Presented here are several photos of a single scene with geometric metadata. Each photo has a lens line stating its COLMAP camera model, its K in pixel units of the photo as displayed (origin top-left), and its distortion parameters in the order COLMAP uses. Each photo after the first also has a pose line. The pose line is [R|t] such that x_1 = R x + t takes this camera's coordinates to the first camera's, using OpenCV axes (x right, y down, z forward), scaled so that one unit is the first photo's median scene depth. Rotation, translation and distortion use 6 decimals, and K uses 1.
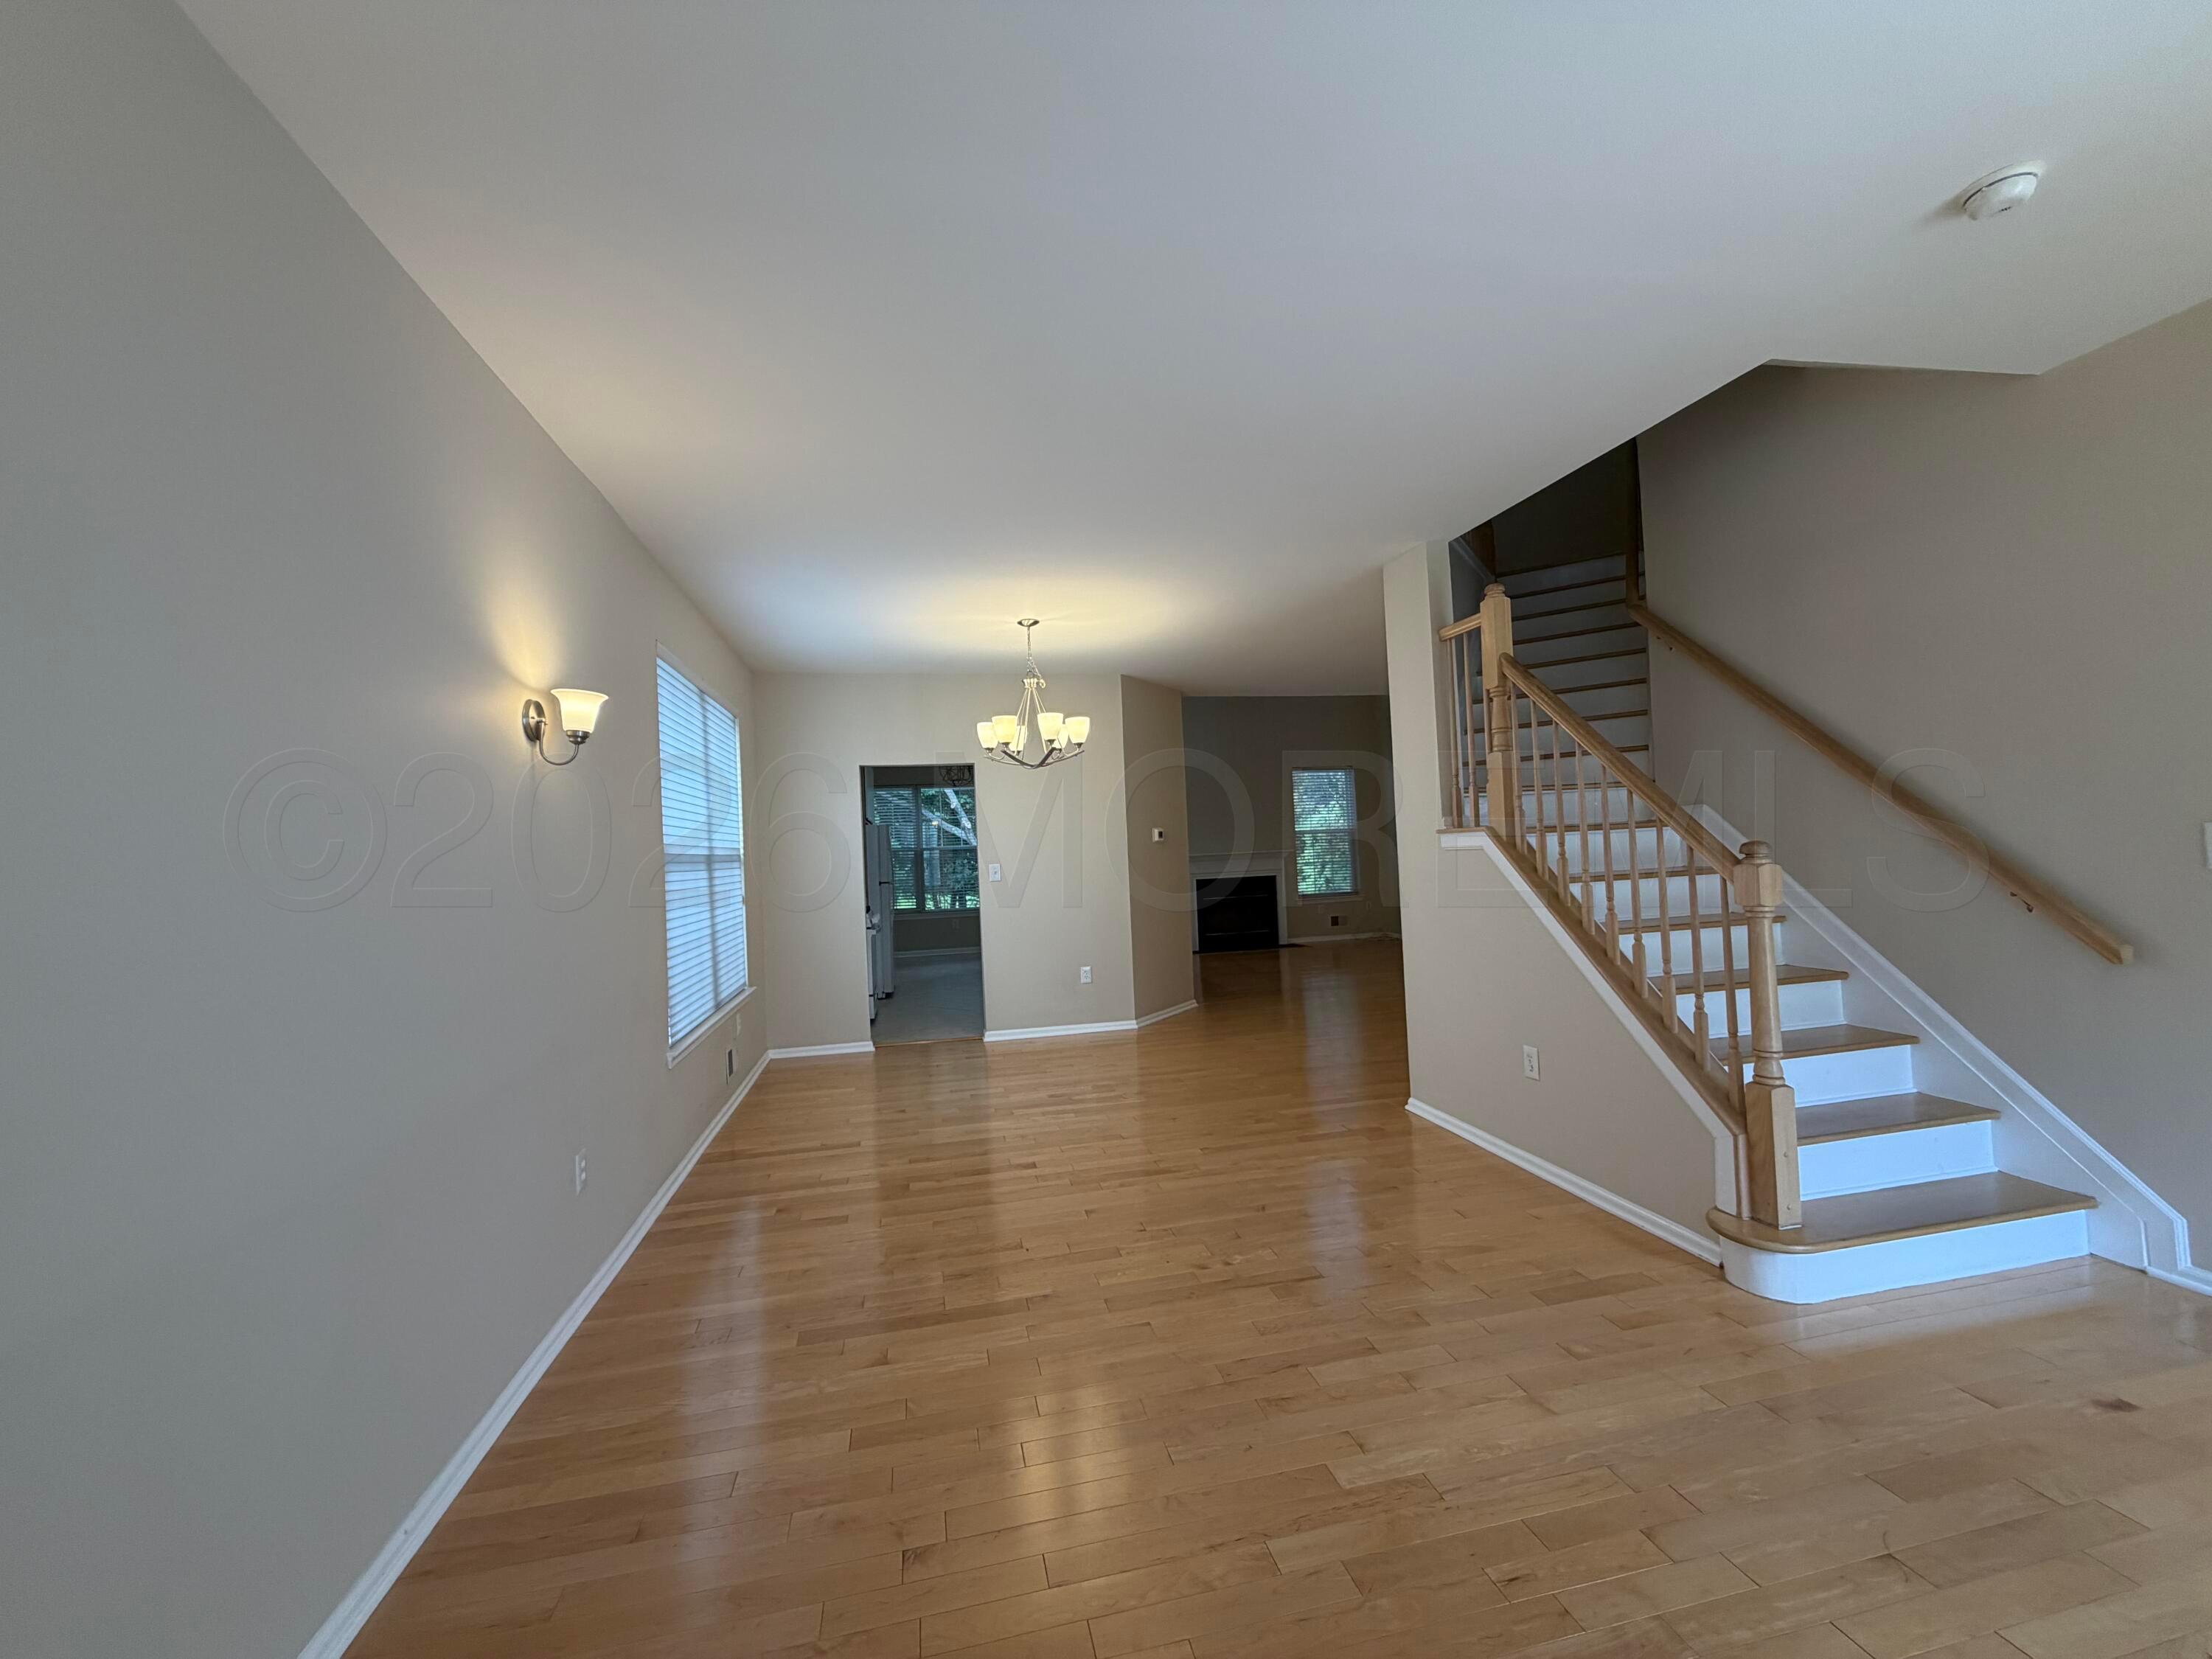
lens RADIAL K [[877.4, 0, 1098.6], [0, 877.4, 830.8], [0, 0, 1]] dist [0.001906, -0.000472]
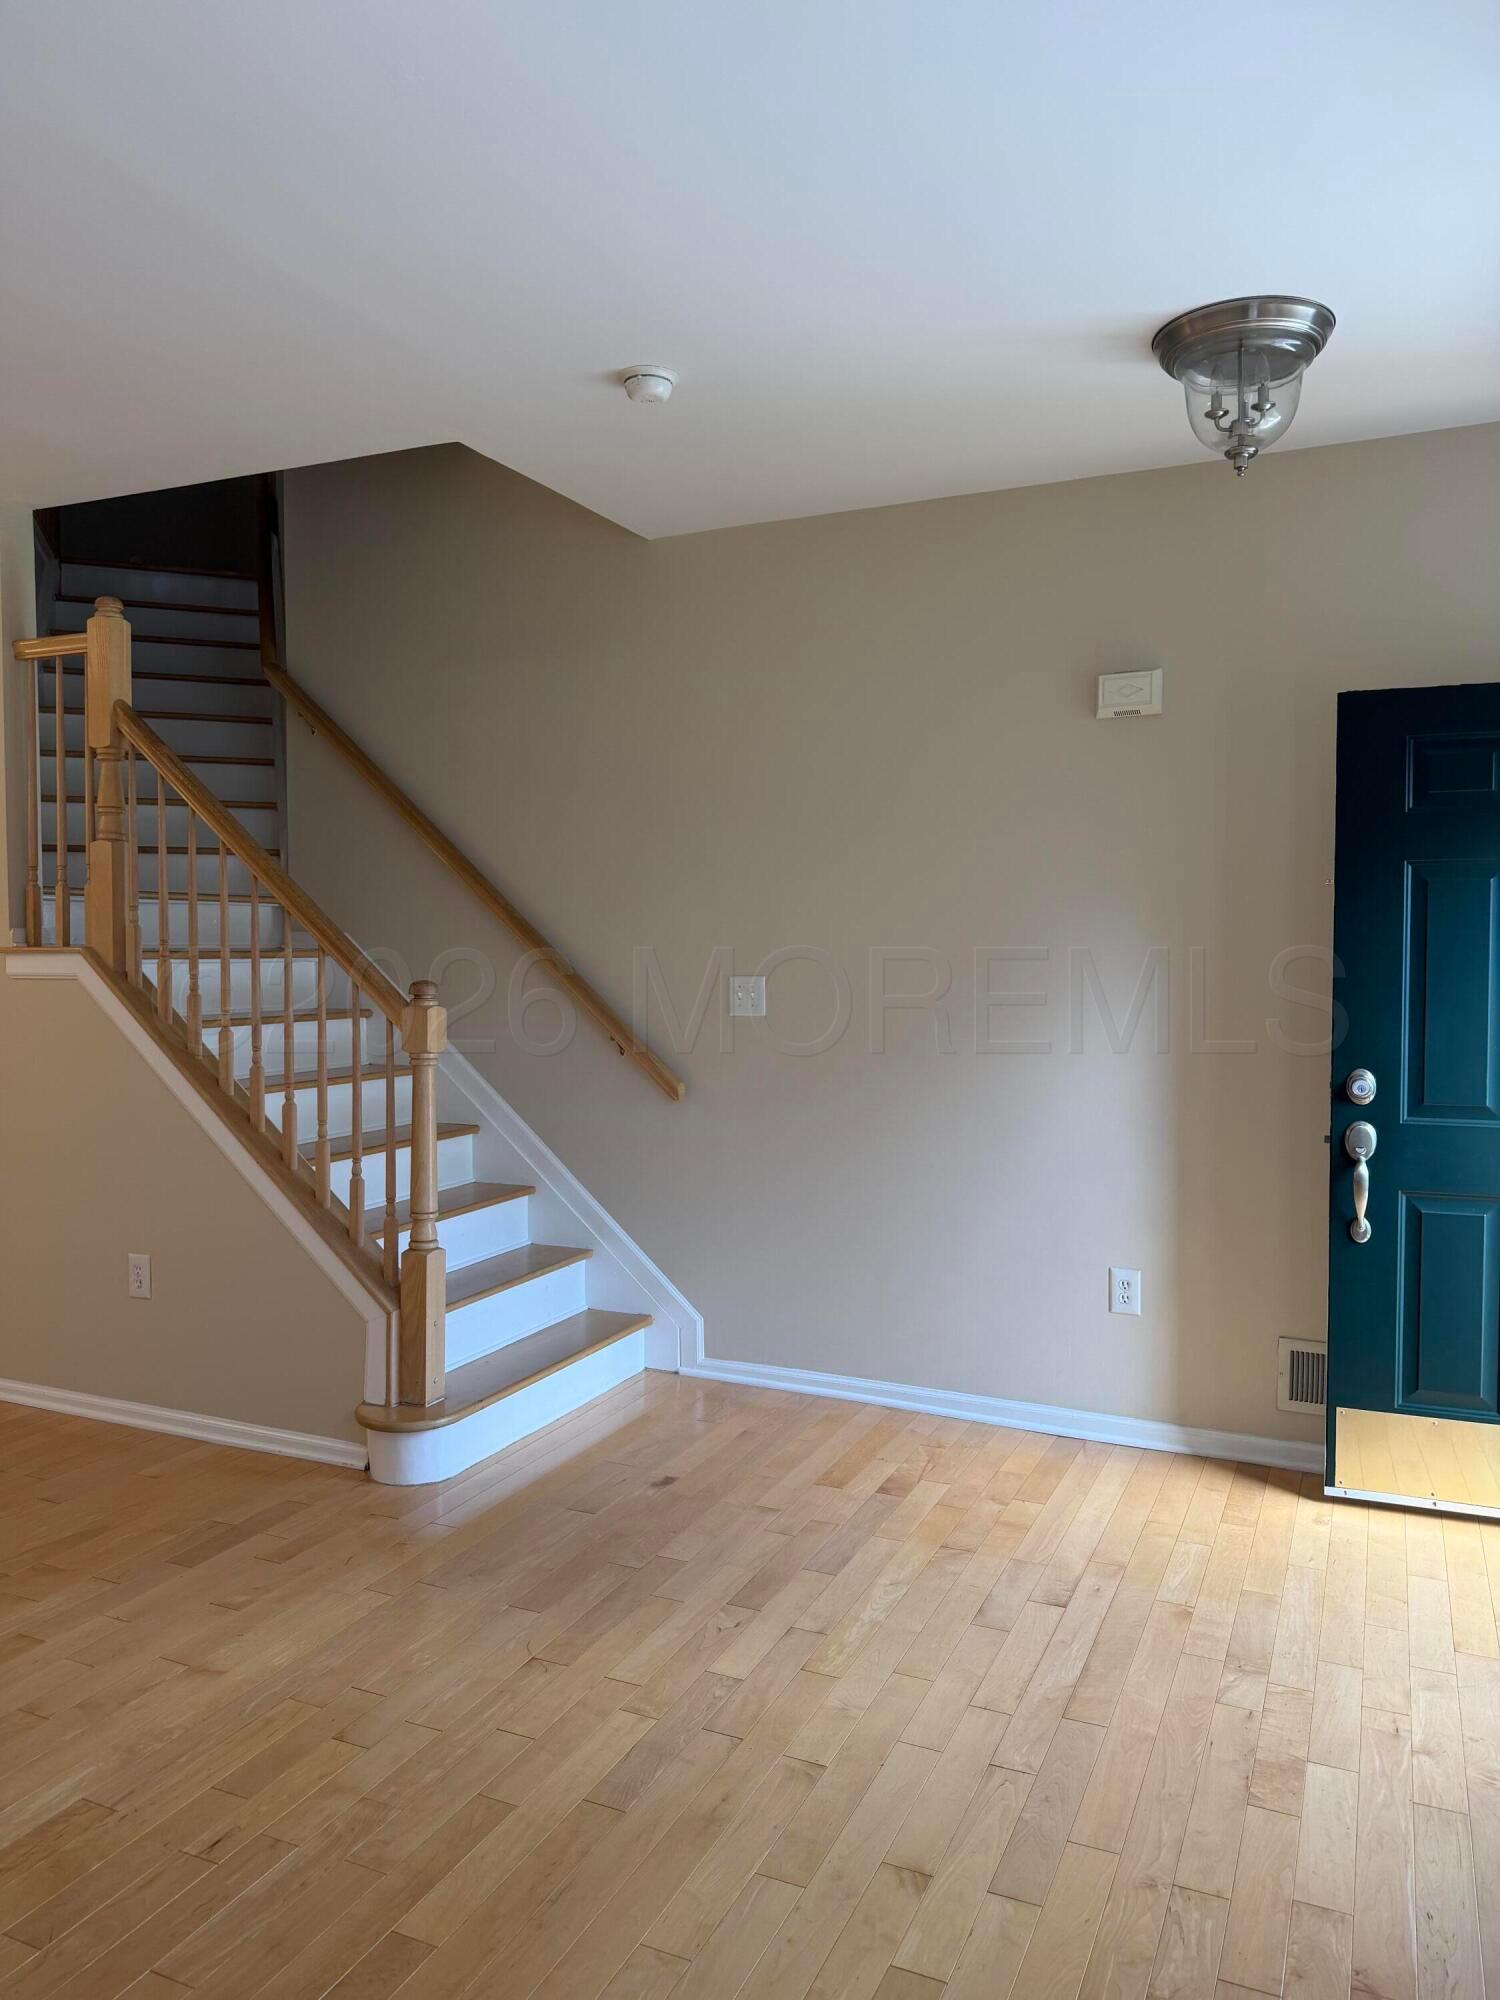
lens RADIAL K [[1415.5, 0, 750.9], [0, 1415.5, 1008.8], [0, 0, 1]] dist [-0.013905, -0.060668]
pose [[0.589310, 0.010430, 0.807840, -0.201422], [-0.045829, 0.998738, 0.020538, -0.004039], [-0.806606, -0.049126, 0.589044, -0.108109]]
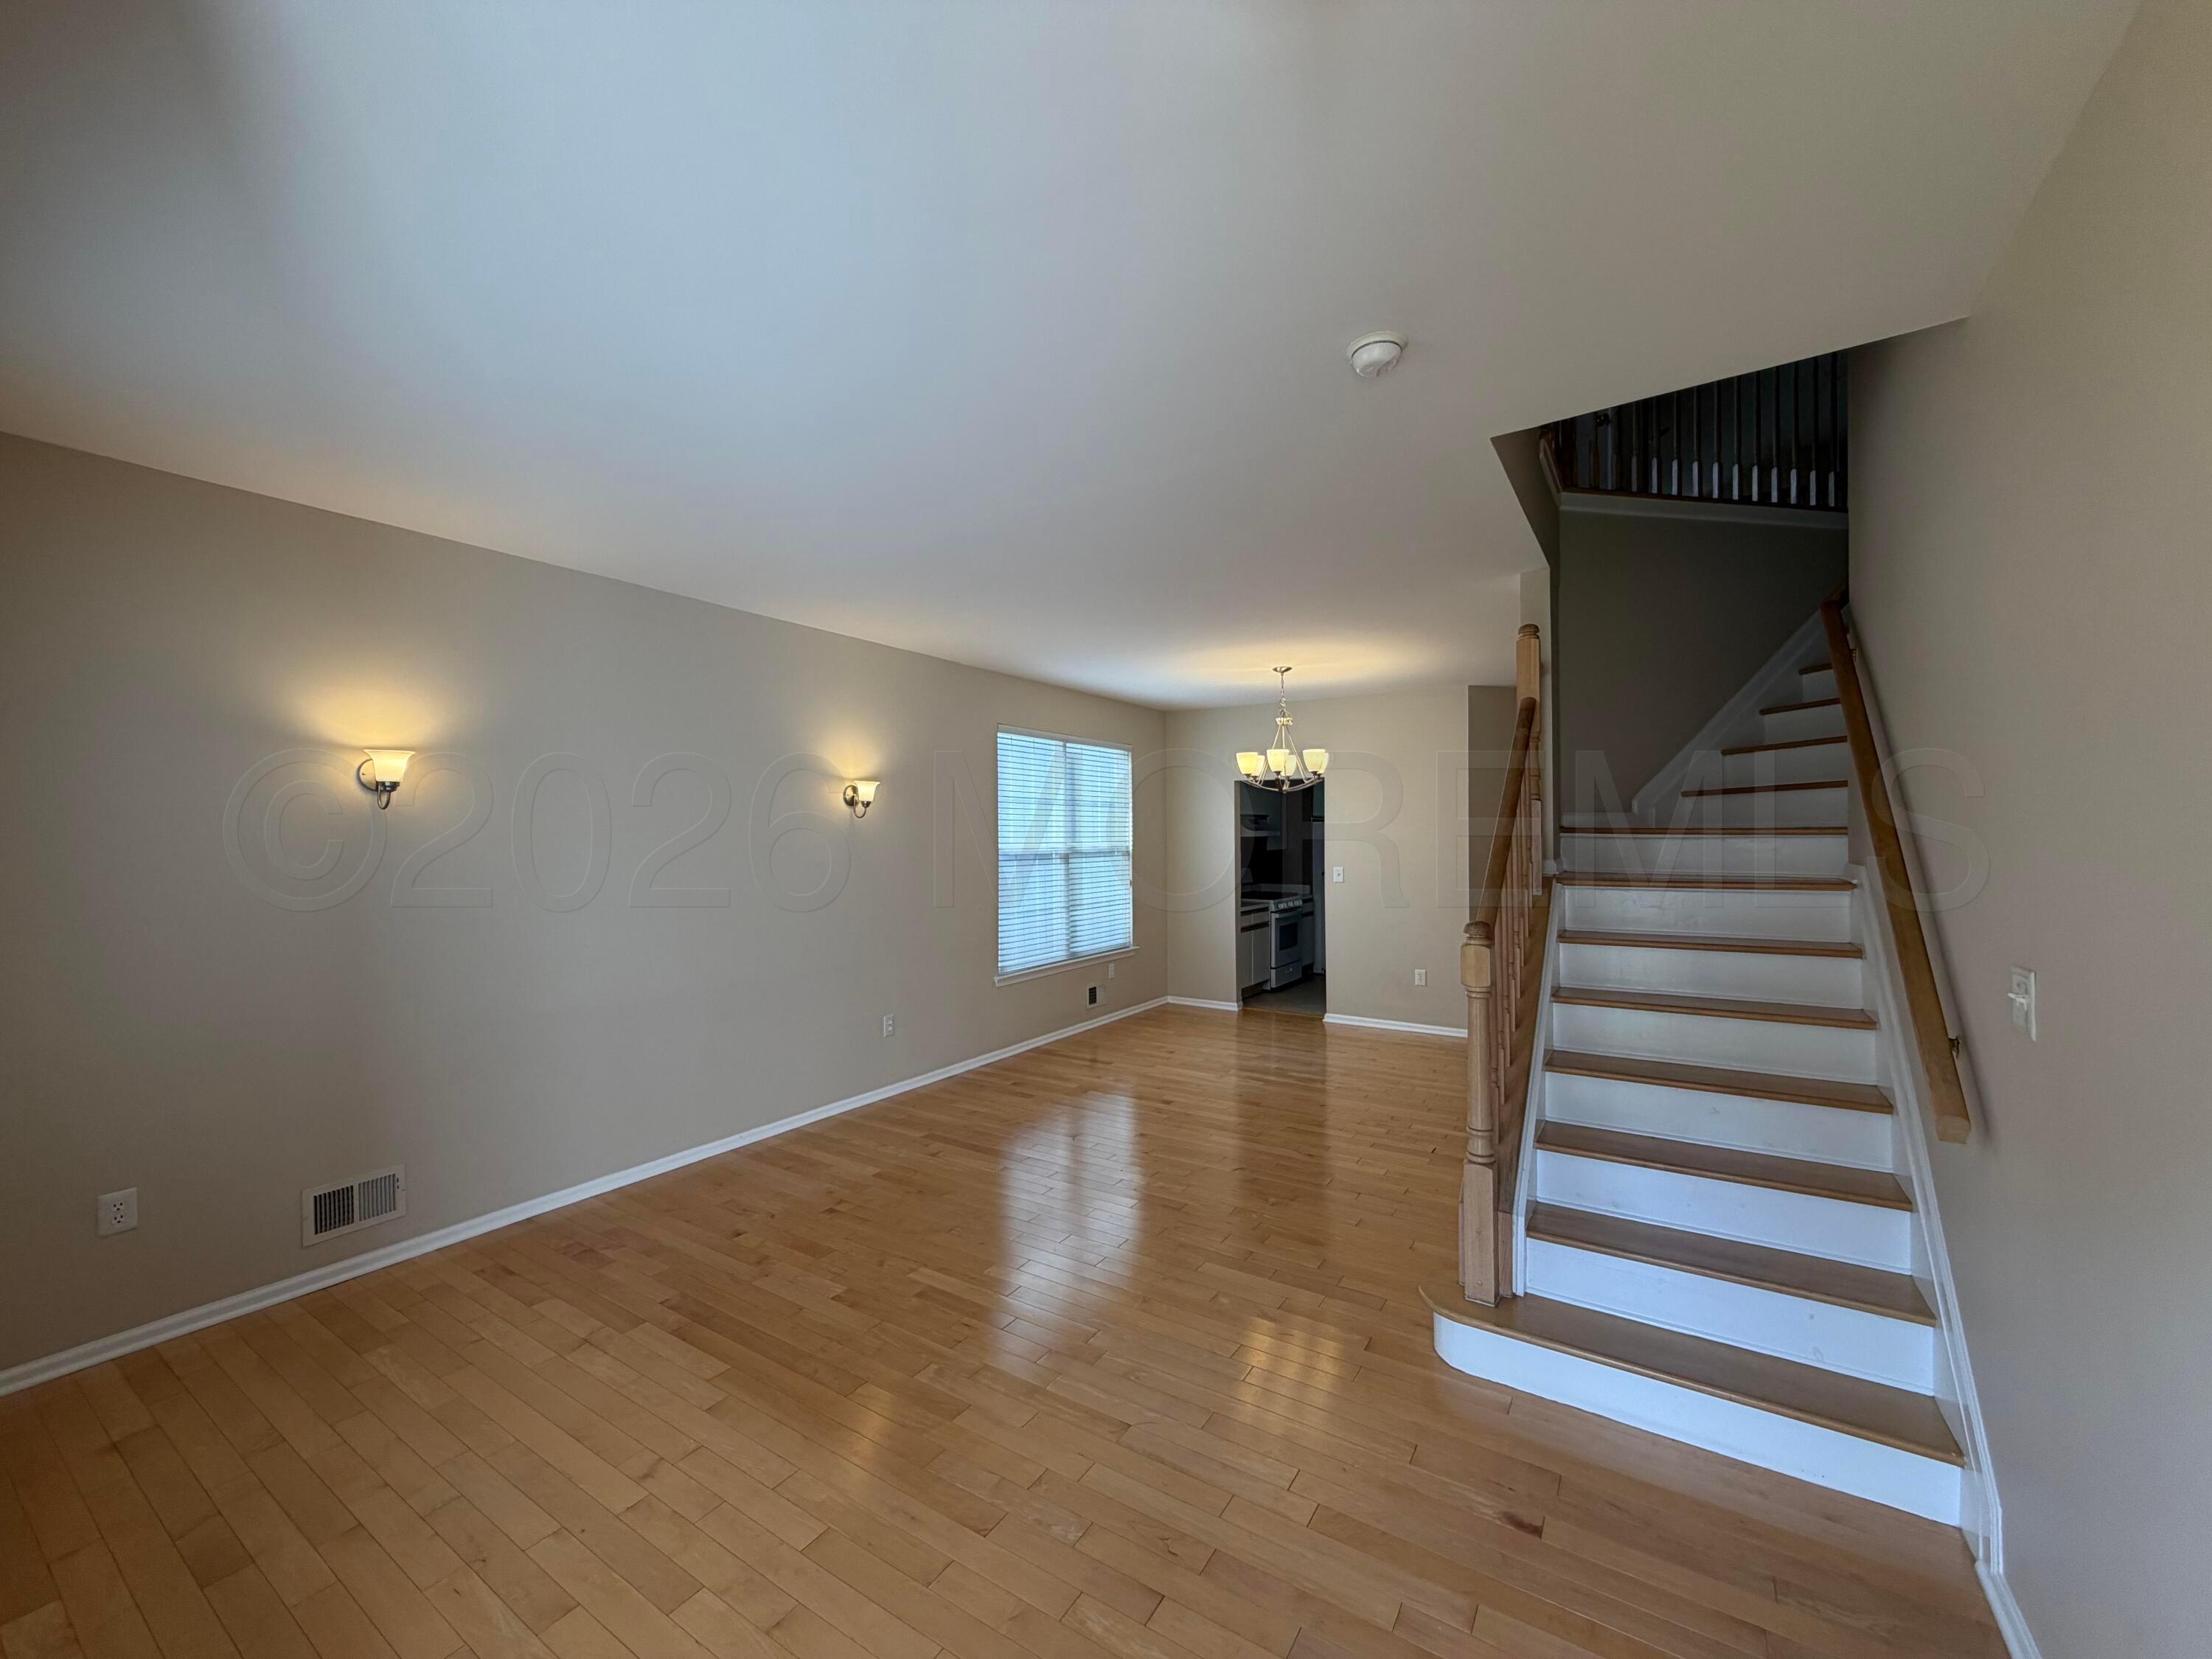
lens RADIAL K [[877.4, 0, 1105.5], [0, 877.4, 831.5], [0, 0, 1]] dist [0.001906, -0.000472]
pose [[0.710137, 0.037680, -0.703054, 1.125436], [-0.010473, 0.999022, 0.042963, -0.129584], [0.703985, -0.023146, 0.709837, -0.018994]]
